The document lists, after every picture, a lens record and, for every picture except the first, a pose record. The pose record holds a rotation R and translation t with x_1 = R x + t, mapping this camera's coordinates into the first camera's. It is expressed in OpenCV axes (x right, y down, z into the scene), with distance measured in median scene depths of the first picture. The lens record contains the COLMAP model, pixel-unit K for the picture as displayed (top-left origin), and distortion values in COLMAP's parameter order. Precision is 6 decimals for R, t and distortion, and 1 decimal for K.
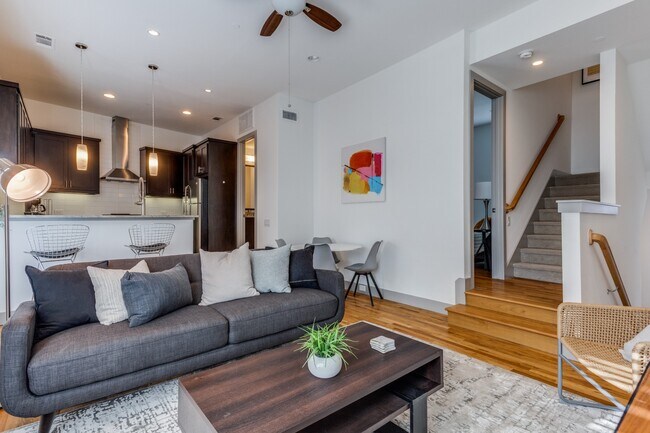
lens RADIAL K [[313.4, 0, 325.0], [0, 313.4, 216.5], [0, 0, 1]] dist [0.000816, 0.000180]
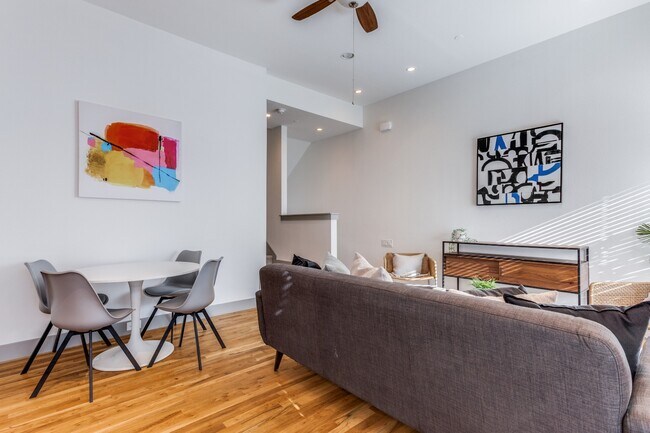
lens RADIAL K [[309.7, 0, 306.1], [0, 309.7, 223.2], [0, 0, 1]] dist [-0.000907, -0.000402]
pose [[-0.014293, -0.000316, 0.999898, -0.583748], [-0.002186, 0.999998, 0.000285, 0.005070], [-0.999895, -0.002182, -0.014294, 0.662915]]
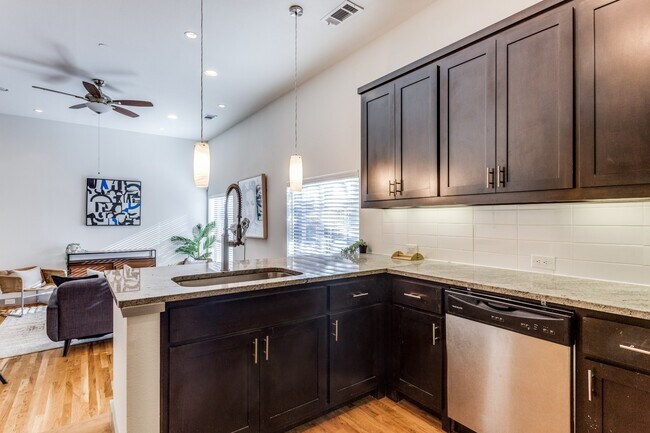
lens RADIAL K [[327.4, 0, 320.1], [0, 327.4, 218.3], [0, 0, 1]] dist [0.000480, 0.000229]
pose [[-0.997977, 0.001360, 0.063561, -0.727142], [0.001230, 0.999997, -0.002075, -0.075430], [-0.063563, -0.001993, -0.997976, 1.446273]]
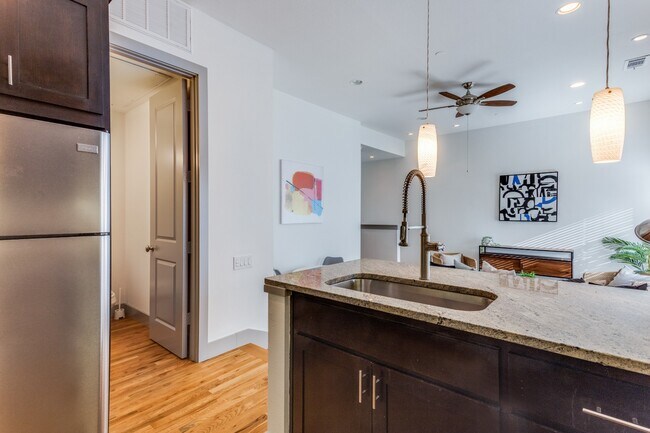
lens RADIAL K [[309.6, 0, 311.2], [0, 309.6, 215.3], [0, 0, 1]] dist [0.001232, 0.000345]
pose [[-0.155487, -0.001413, 0.987837, -0.884801], [-0.000650, 0.999999, 0.001328, -0.074503], [-0.987838, -0.000436, -0.155488, 1.171928]]
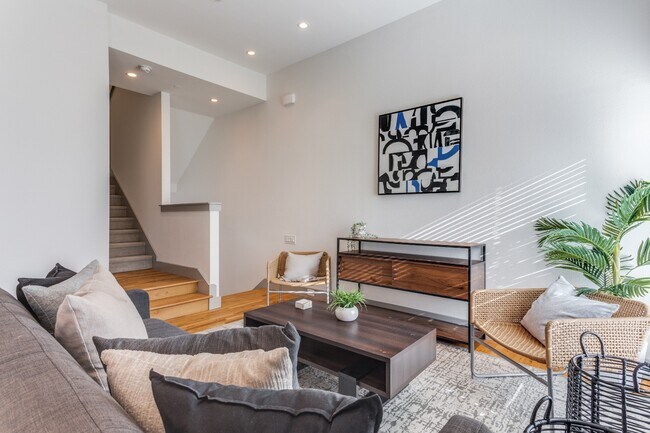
lens RADIAL K [[327.4, 0, 320.1], [0, 327.4, 218.3], [0, 0, 1]] dist [0.000480, 0.000229]
pose [[-0.173646, -0.008277, 0.984773, -0.451395], [-0.006374, 0.999953, 0.007281, 0.005074], [-0.984788, -0.005013, -0.173690, 0.424873]]
